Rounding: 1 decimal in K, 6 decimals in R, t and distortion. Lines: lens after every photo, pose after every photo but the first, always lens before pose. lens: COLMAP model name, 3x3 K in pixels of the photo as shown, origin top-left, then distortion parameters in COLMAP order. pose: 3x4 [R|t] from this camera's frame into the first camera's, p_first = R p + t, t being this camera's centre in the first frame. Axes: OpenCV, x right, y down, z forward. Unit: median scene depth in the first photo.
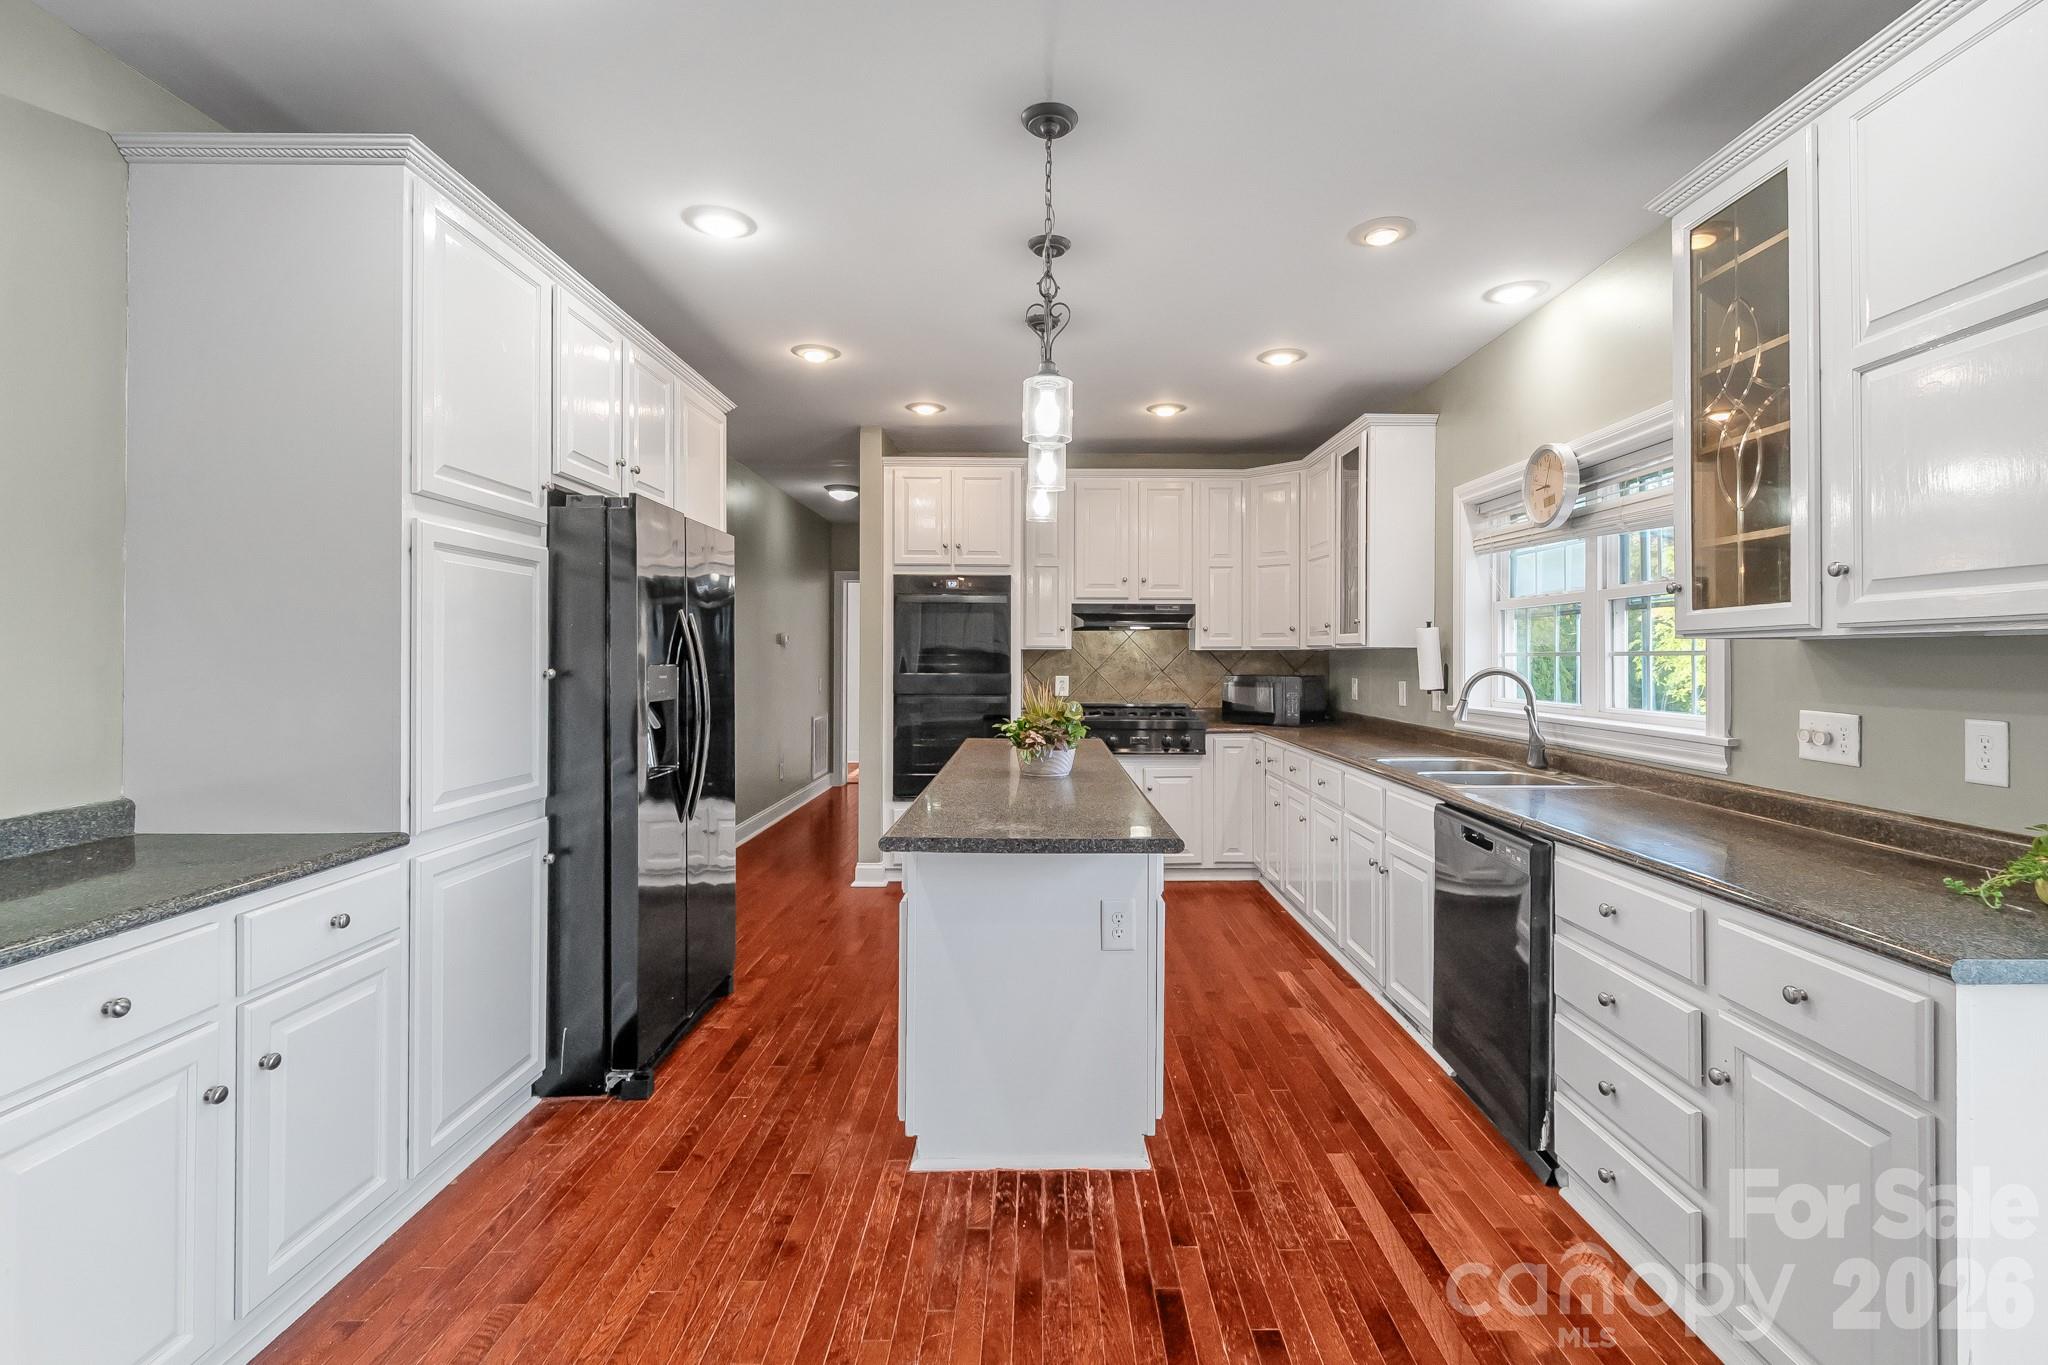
lens RADIAL K [[939.6, 0, 1041.0], [0, 939.6, 648.9], [0, 0, 1]] dist [0.003197, -0.006068]
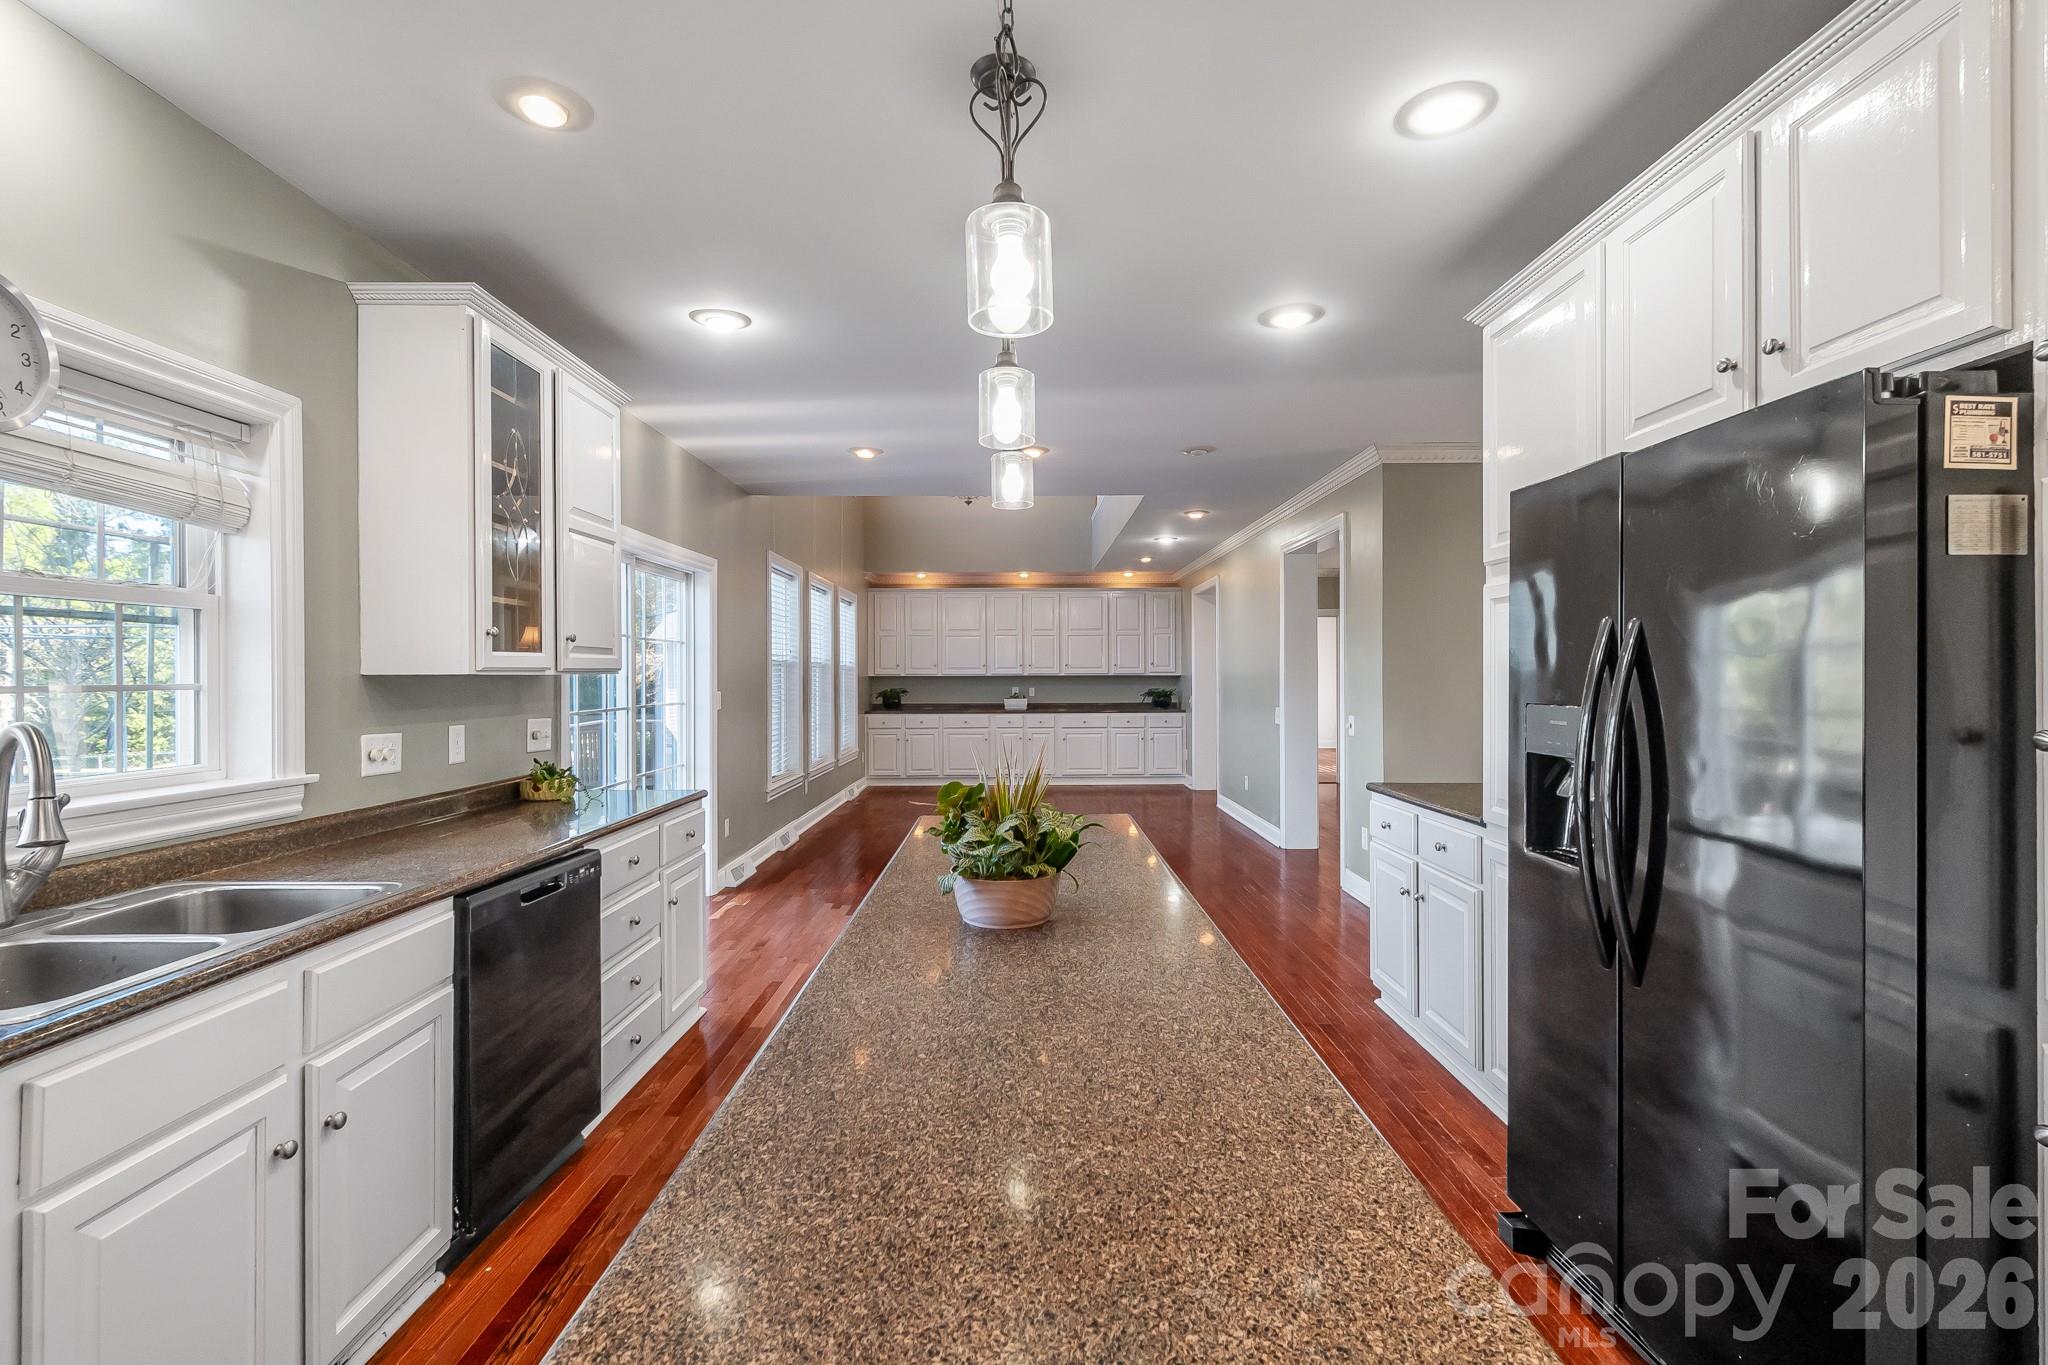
lens RADIAL K [[939.6, 0, 1016.9], [0, 939.6, 676.2], [0, 0, 1]] dist [0.003197, -0.006068]
pose [[-0.999984, 0.003340, 0.004570, -0.016048], [0.003308, 0.999969, -0.007080, 0.001485], [-0.004593, -0.007065, -0.999964, 1.813652]]
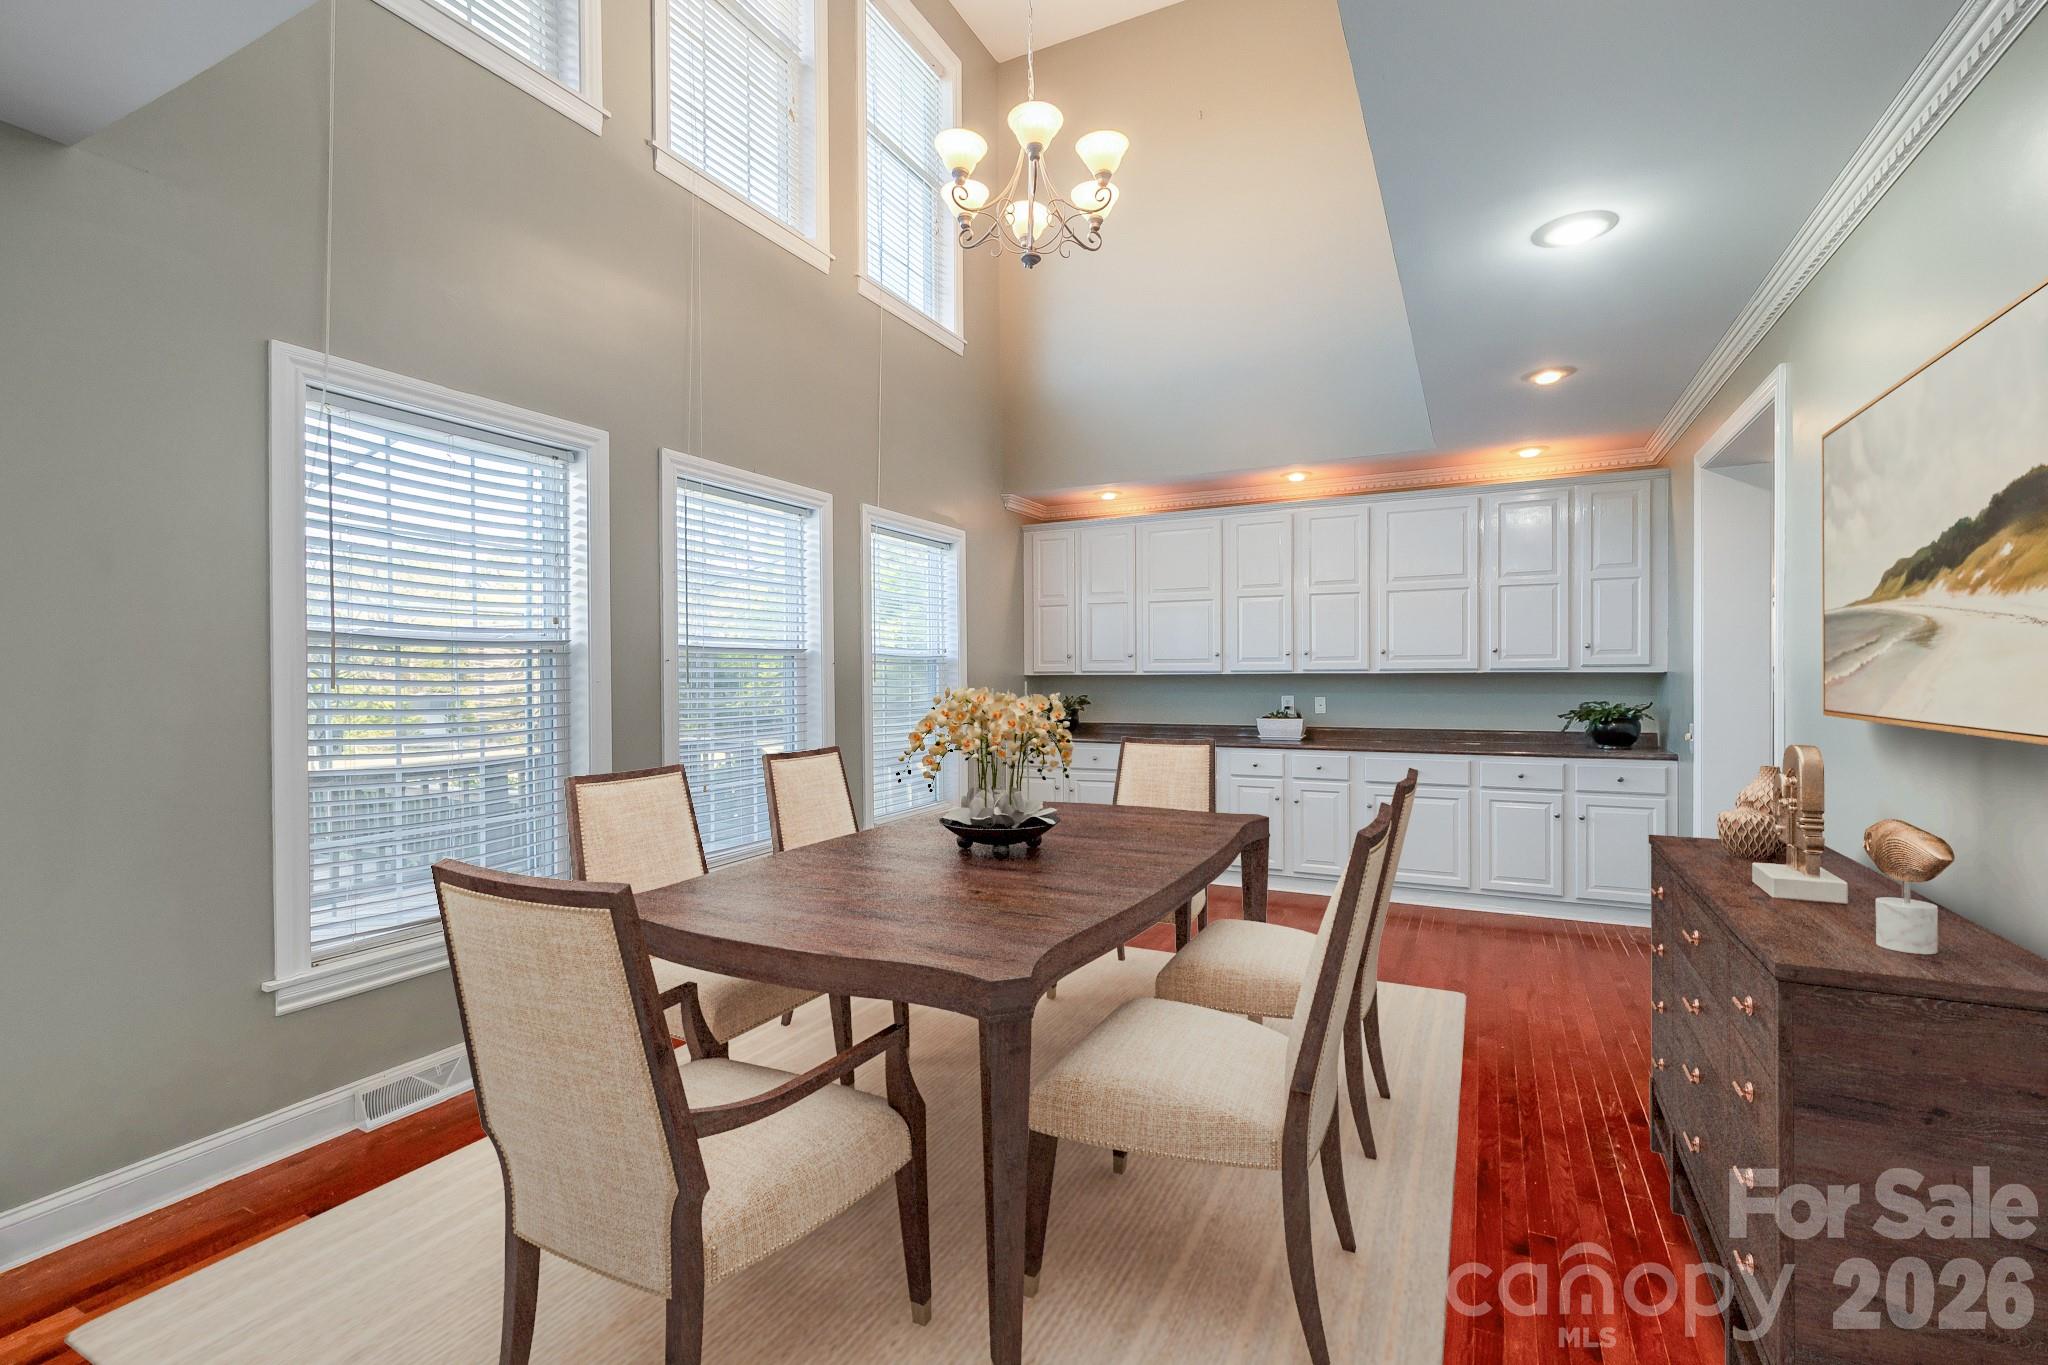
lens RADIAL K [[939.6, 0, 1000.1], [0, 939.6, 689.8], [0, 0, 1]] dist [0.003197, -0.006068]
pose [[-0.890677, -0.000908, 0.454636, -0.422467], [0.002652, 0.999971, 0.007191, -0.012428], [-0.454629, 0.007611, -0.890648, -0.244913]]
